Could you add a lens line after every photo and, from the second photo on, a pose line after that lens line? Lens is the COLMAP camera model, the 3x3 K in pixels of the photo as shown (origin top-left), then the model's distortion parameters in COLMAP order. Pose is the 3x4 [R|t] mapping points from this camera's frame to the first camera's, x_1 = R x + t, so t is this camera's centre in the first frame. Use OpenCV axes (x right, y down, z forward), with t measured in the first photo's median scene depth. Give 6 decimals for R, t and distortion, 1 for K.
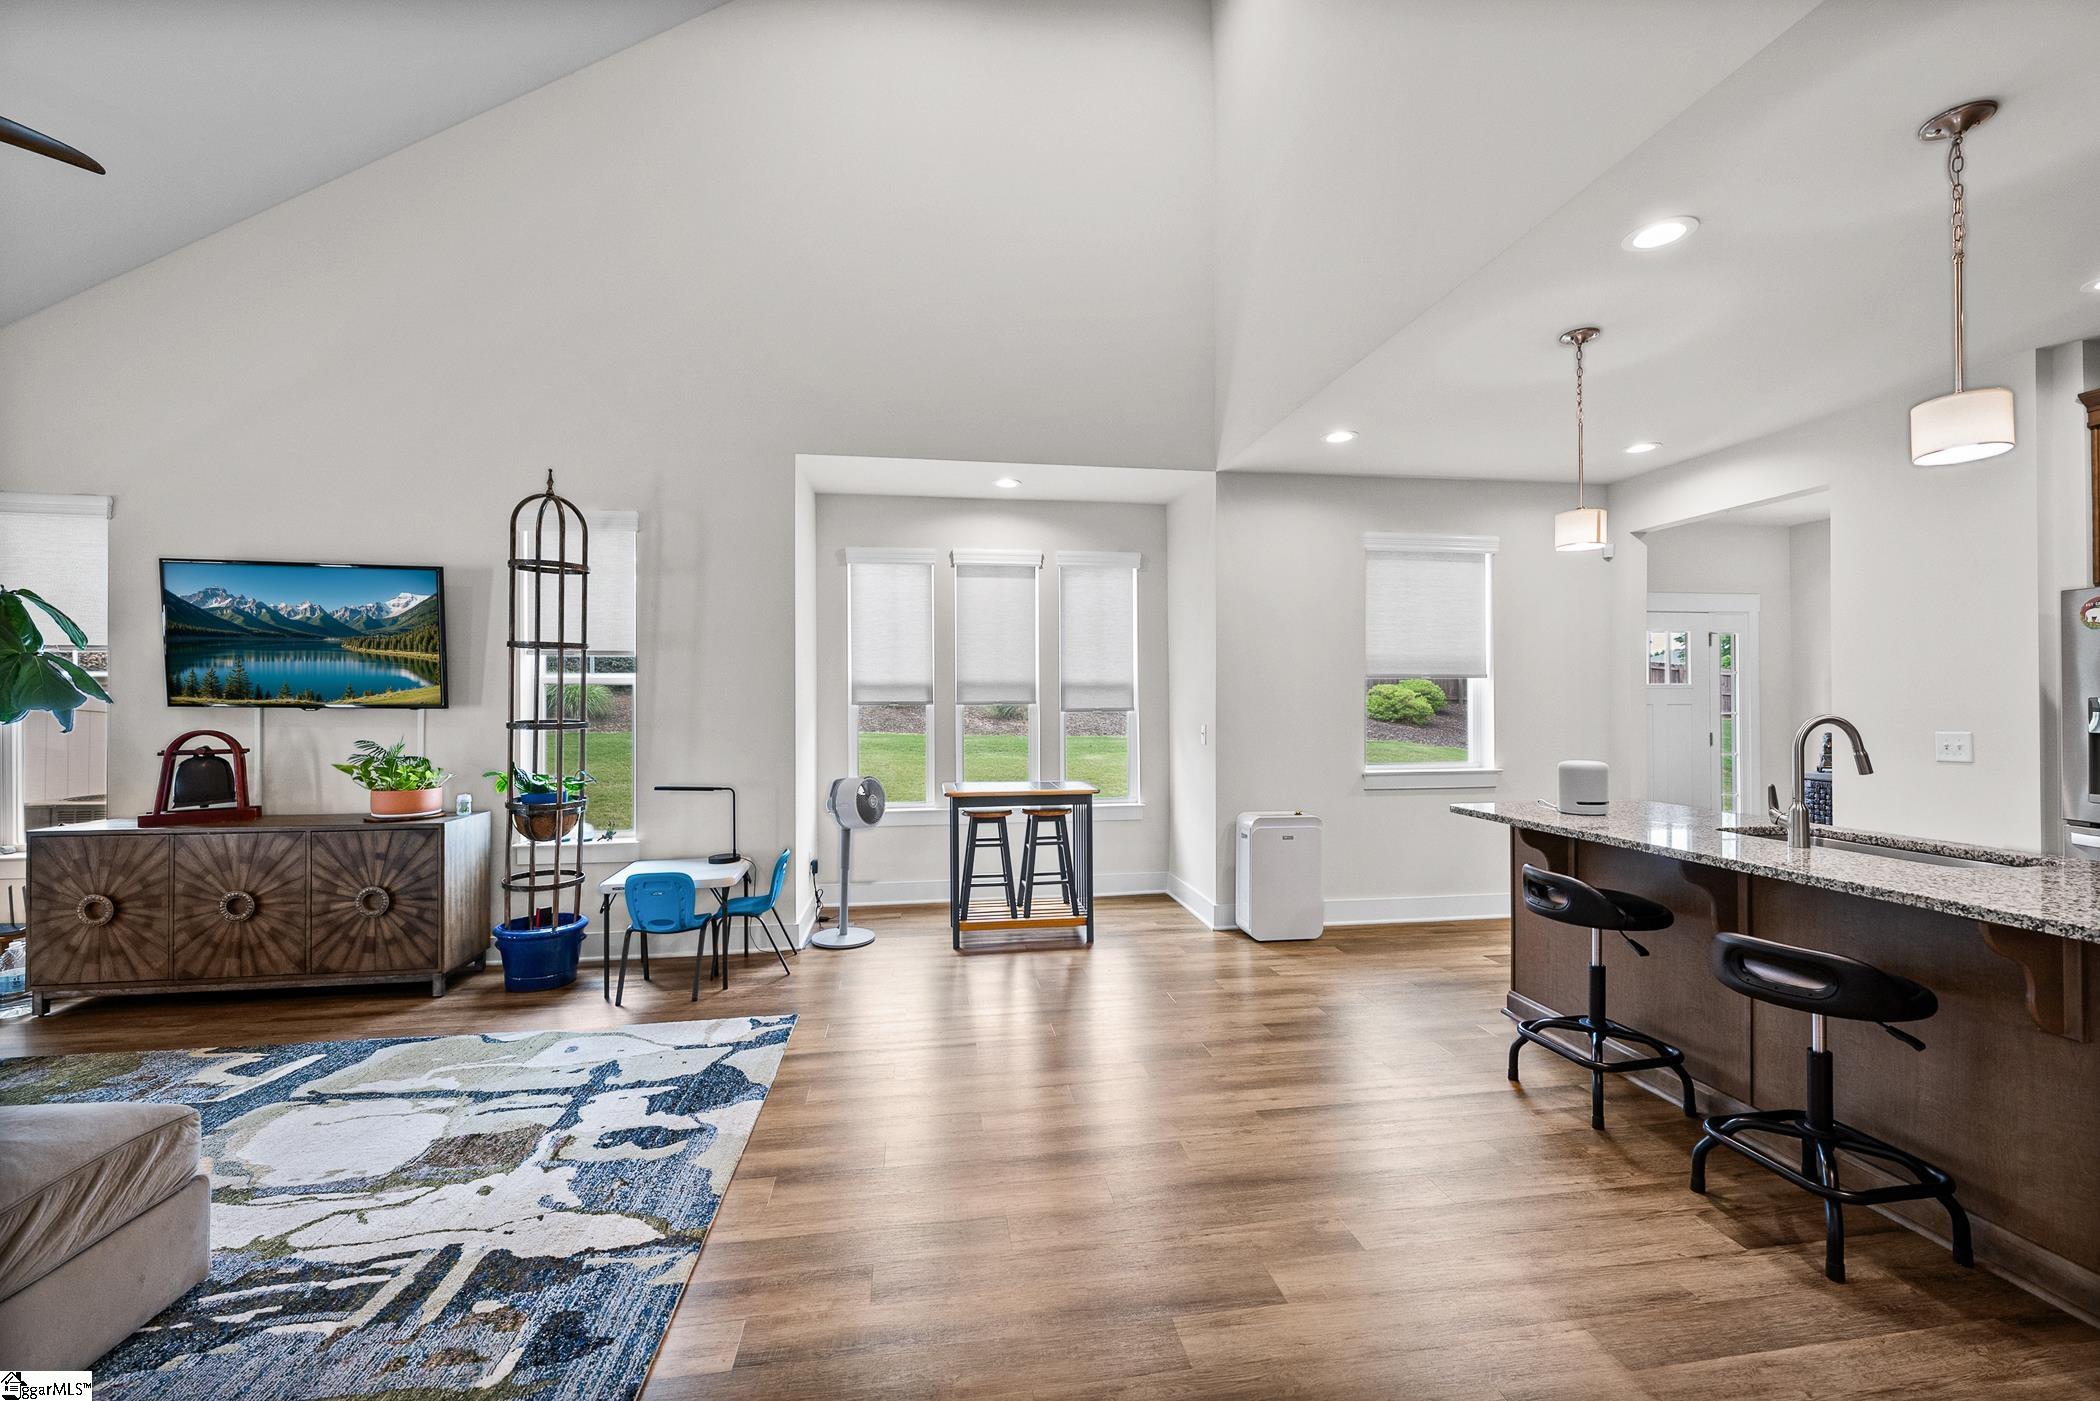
lens RADIAL K [[840.4, 0, 1049.2], [0, 840.4, 711.2], [0, 0, 1]] dist [-0.000946, -0.000090]
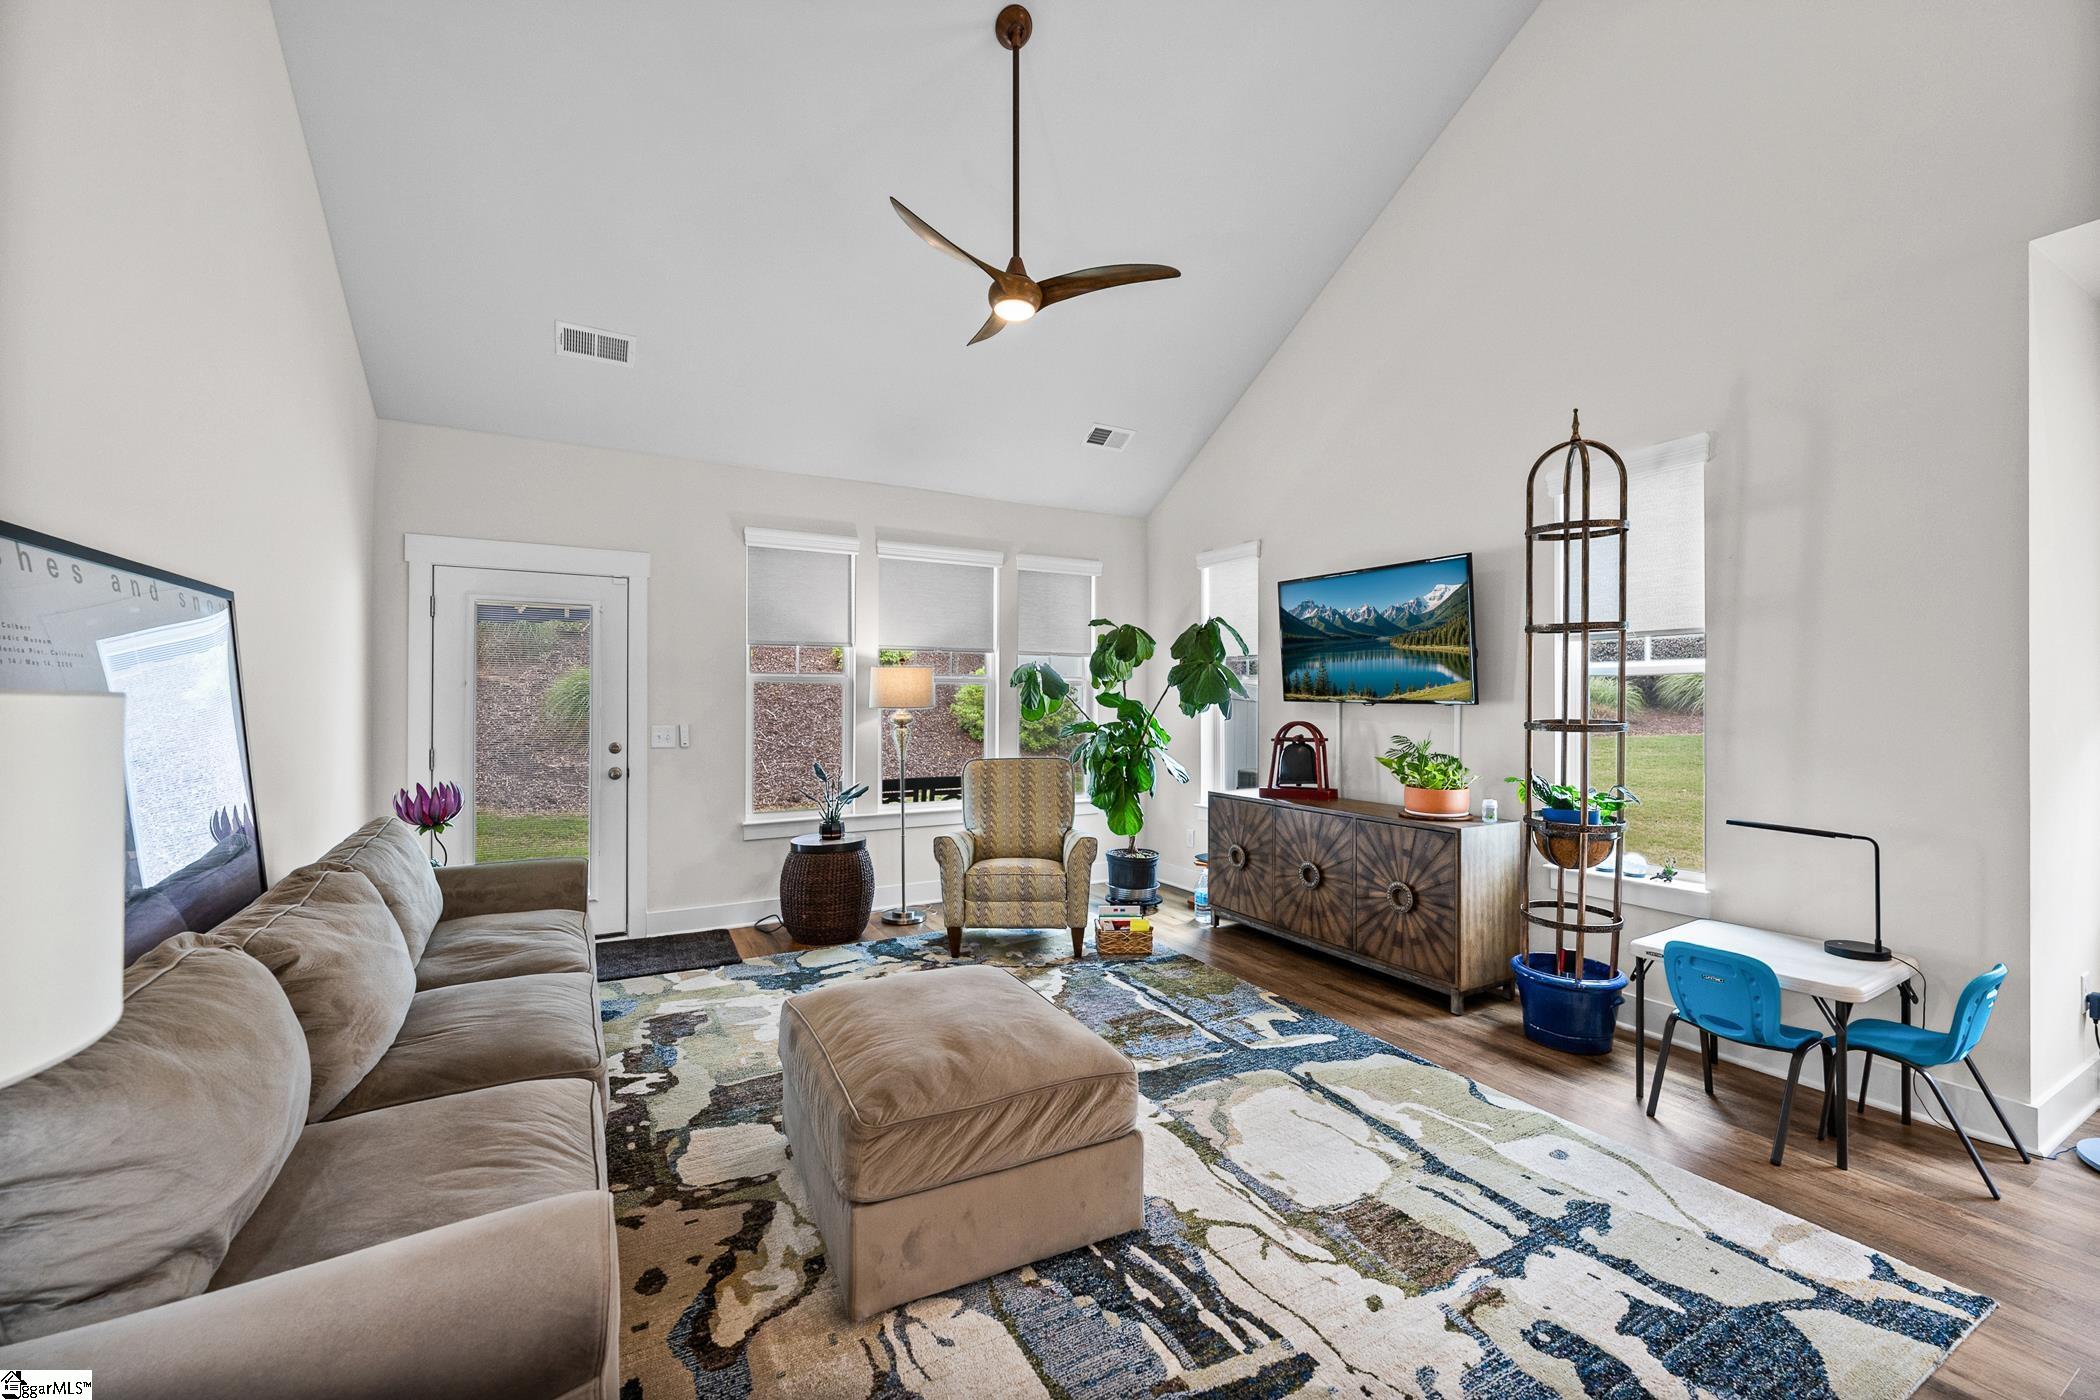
lens RADIAL K [[833.9, 0, 1044.7], [0, 833.9, 697.9], [0, 0, 1]] dist [-0.001113, -0.000013]
pose [[0.344799, -0.000236, -0.938676, -0.019551], [-0.010802, 0.999933, -0.004219, -0.001773], [0.938614, 0.011594, 0.344774, 0.266695]]
